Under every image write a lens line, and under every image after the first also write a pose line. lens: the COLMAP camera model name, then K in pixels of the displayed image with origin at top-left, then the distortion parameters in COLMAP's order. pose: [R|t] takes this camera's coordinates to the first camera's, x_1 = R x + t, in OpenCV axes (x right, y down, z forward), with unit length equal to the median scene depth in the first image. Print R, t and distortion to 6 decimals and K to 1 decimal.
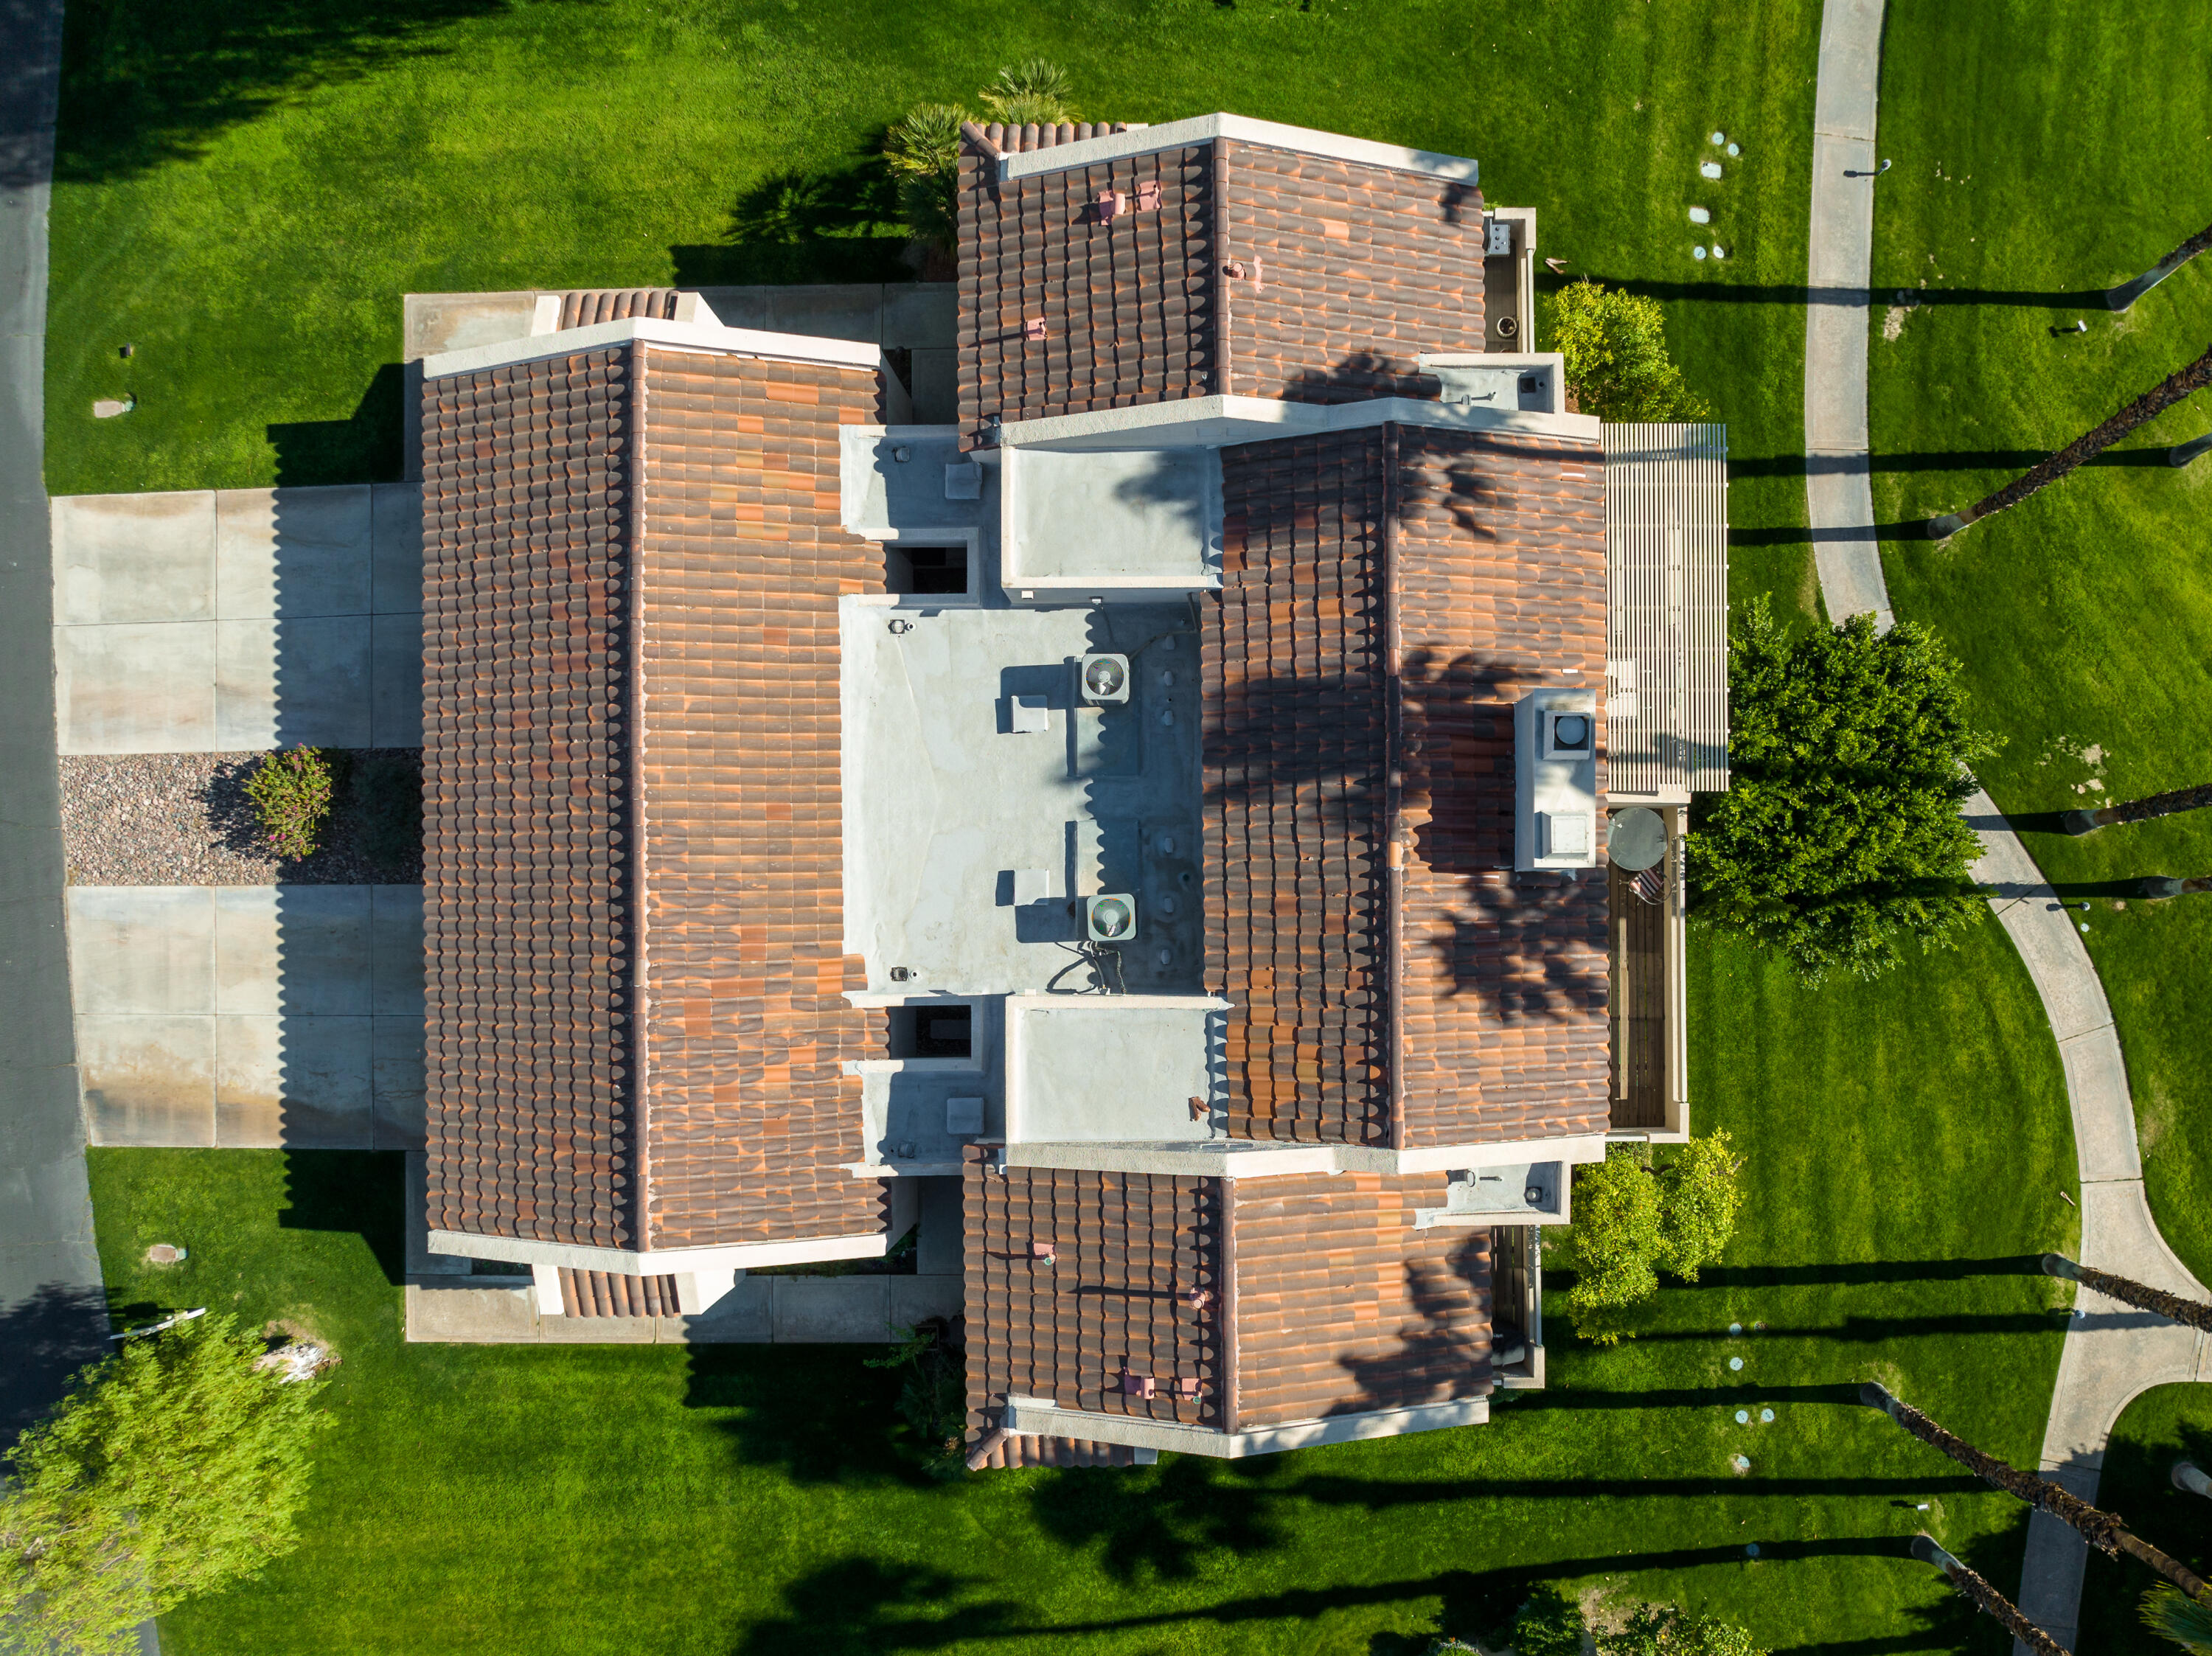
lens RADIAL K [[1550.5, 0, 1197.6], [0, 1550.5, 828.7], [0, 0, 1]] dist [-0.025370, -0.001819]
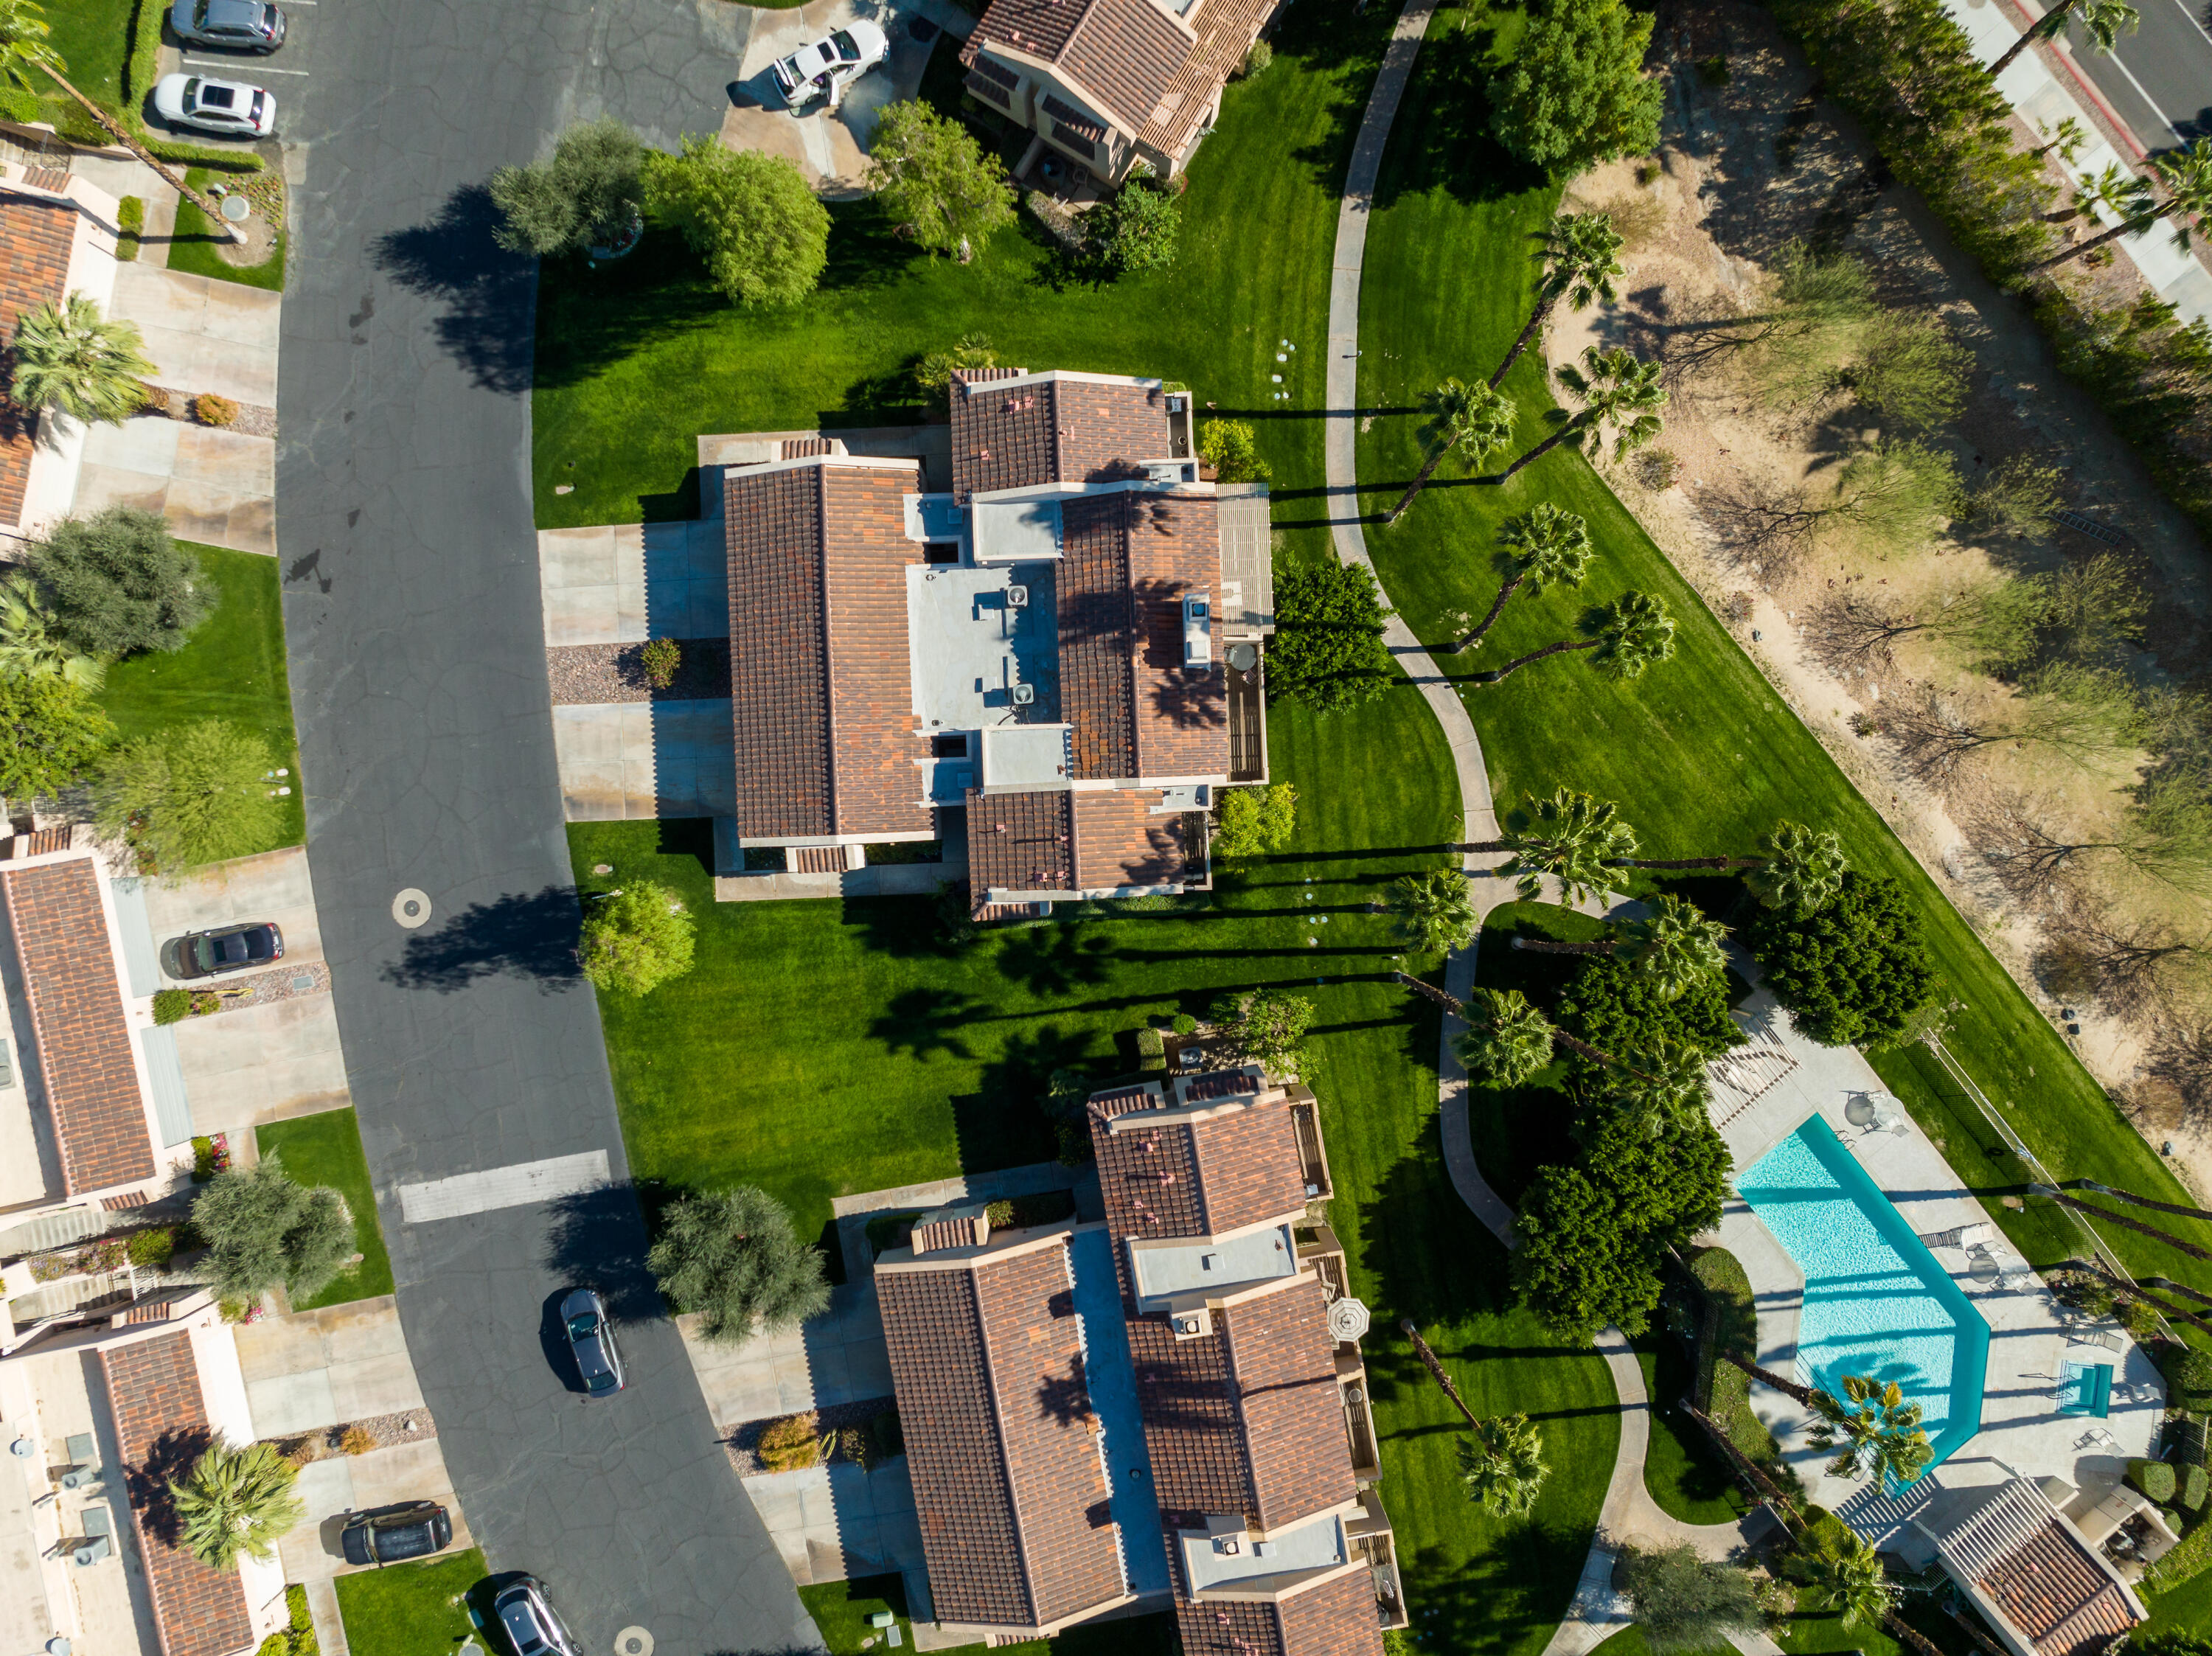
lens RADIAL K [[1704.9, 0, 1106.0], [0, 1704.9, 828.0], [0, 0, 1]] dist [0.001891, -0.000879]
pose [[0.999429, -0.033595, 0.003647, 0.056604], [0.033509, 0.999210, 0.021389, 0.210425], [-0.004363, -0.021254, 0.999765, -1.655497]]
